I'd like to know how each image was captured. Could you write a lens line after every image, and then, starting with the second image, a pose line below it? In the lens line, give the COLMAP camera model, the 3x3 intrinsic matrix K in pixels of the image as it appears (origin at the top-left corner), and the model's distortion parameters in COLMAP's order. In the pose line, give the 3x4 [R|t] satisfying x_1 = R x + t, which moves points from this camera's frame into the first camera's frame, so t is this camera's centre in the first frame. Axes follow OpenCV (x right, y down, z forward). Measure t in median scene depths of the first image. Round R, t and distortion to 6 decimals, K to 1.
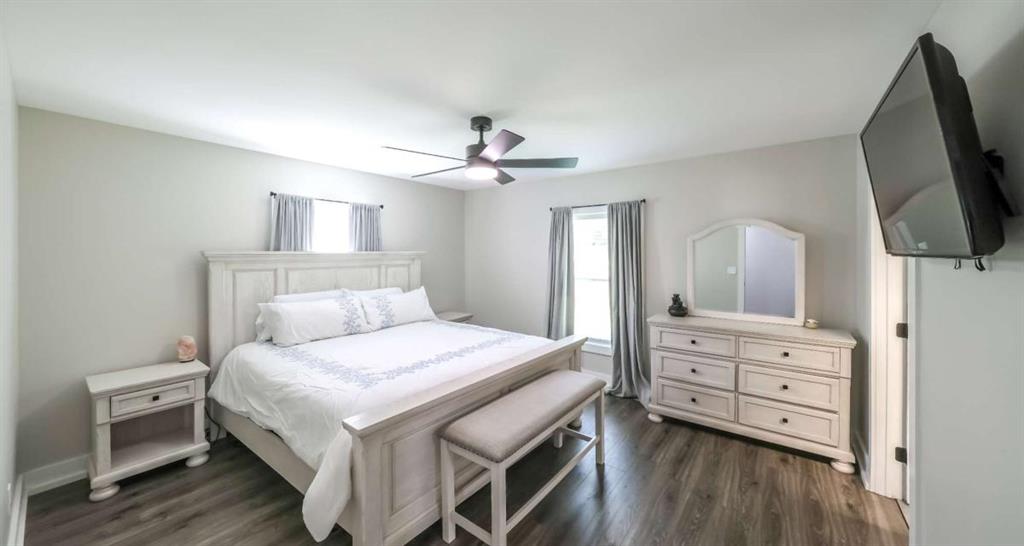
lens RADIAL K [[357.9, 0, 513.0], [0, 357.9, 257.6], [0, 0, 1]] dist [0.001969, -0.000889]
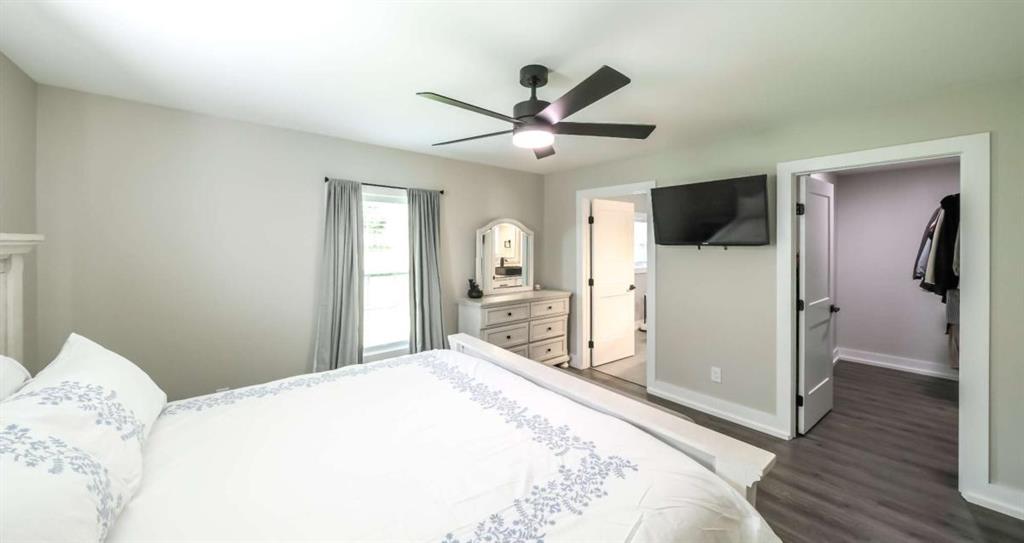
lens RADIAL K [[357.9, 0, 497.9], [0, 357.9, 247.6], [0, 0, 1]] dist [0.001969, -0.000889]
pose [[0.235666, -0.006032, 0.971815, -0.624632], [0.011225, 0.999931, 0.003484, -0.002053], [-0.971769, 0.010087, 0.235717, 0.646576]]
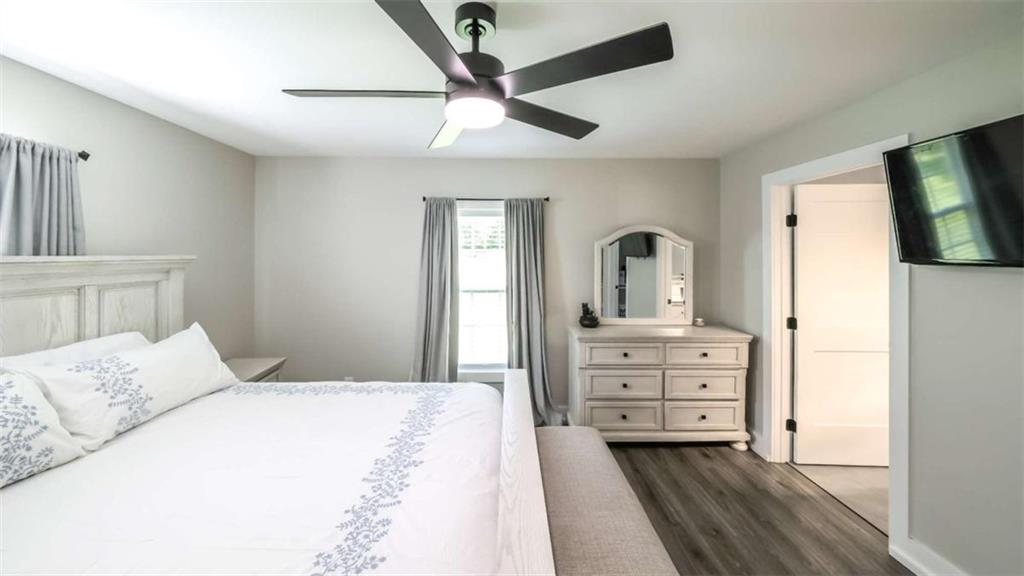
lens RADIAL K [[361.4, 0, 502.6], [0, 361.4, 257.1], [0, 0, 1]] dist [0.001466, -0.001292]
pose [[0.788471, 0.000569, 0.615071, -0.282923], [0.005293, 0.999956, -0.007711, -0.011306], [-0.615049, 0.009336, 0.788434, 0.395650]]
